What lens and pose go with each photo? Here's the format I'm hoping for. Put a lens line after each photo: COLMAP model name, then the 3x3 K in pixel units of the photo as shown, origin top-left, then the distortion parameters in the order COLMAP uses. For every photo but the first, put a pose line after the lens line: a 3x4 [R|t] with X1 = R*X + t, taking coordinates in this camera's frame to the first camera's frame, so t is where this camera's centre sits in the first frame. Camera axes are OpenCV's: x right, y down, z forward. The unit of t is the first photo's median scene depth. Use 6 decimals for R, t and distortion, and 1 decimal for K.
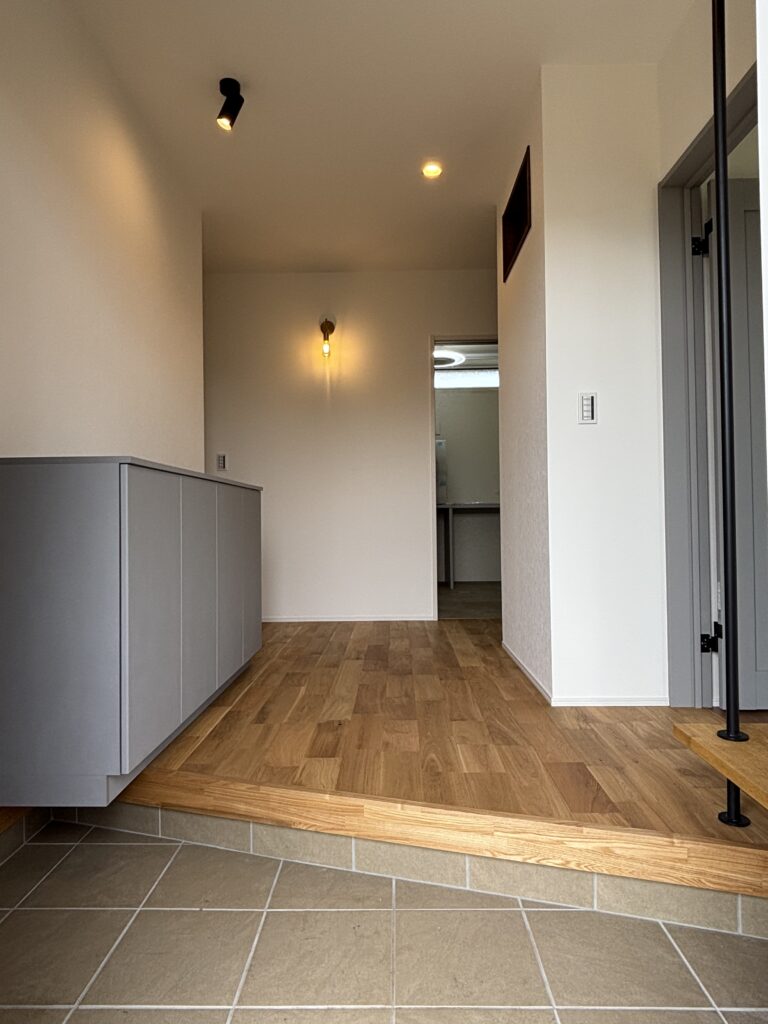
lens RADIAL K [[640.9, 0, 403.9], [0, 640.9, 508.0], [0, 0, 1]] dist [0.002443, -0.002518]
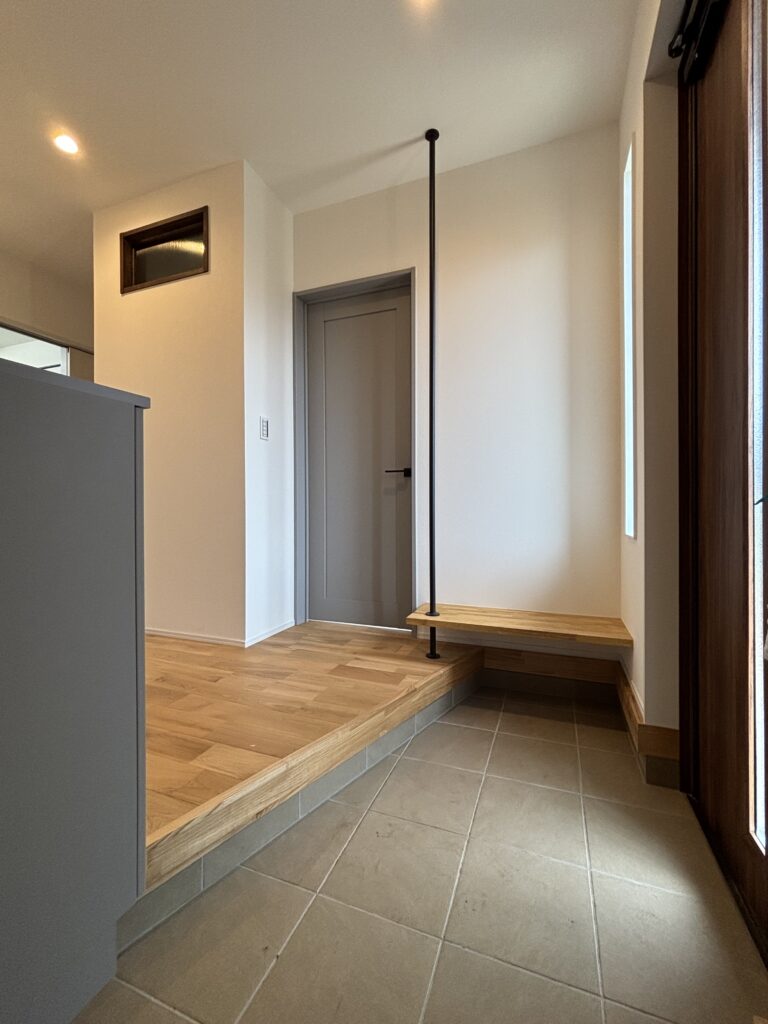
lens RADIAL K [[423.9, 0, 388.7], [0, 423.9, 509.1], [0, 0, 1]] dist [0.001732, -0.000852]
pose [[0.369805, 0.001143, 0.929109, -0.555210], [-0.010121, 0.999945, 0.002798, 0.019045], [-0.929054, -0.010438, 0.369797, 0.464753]]
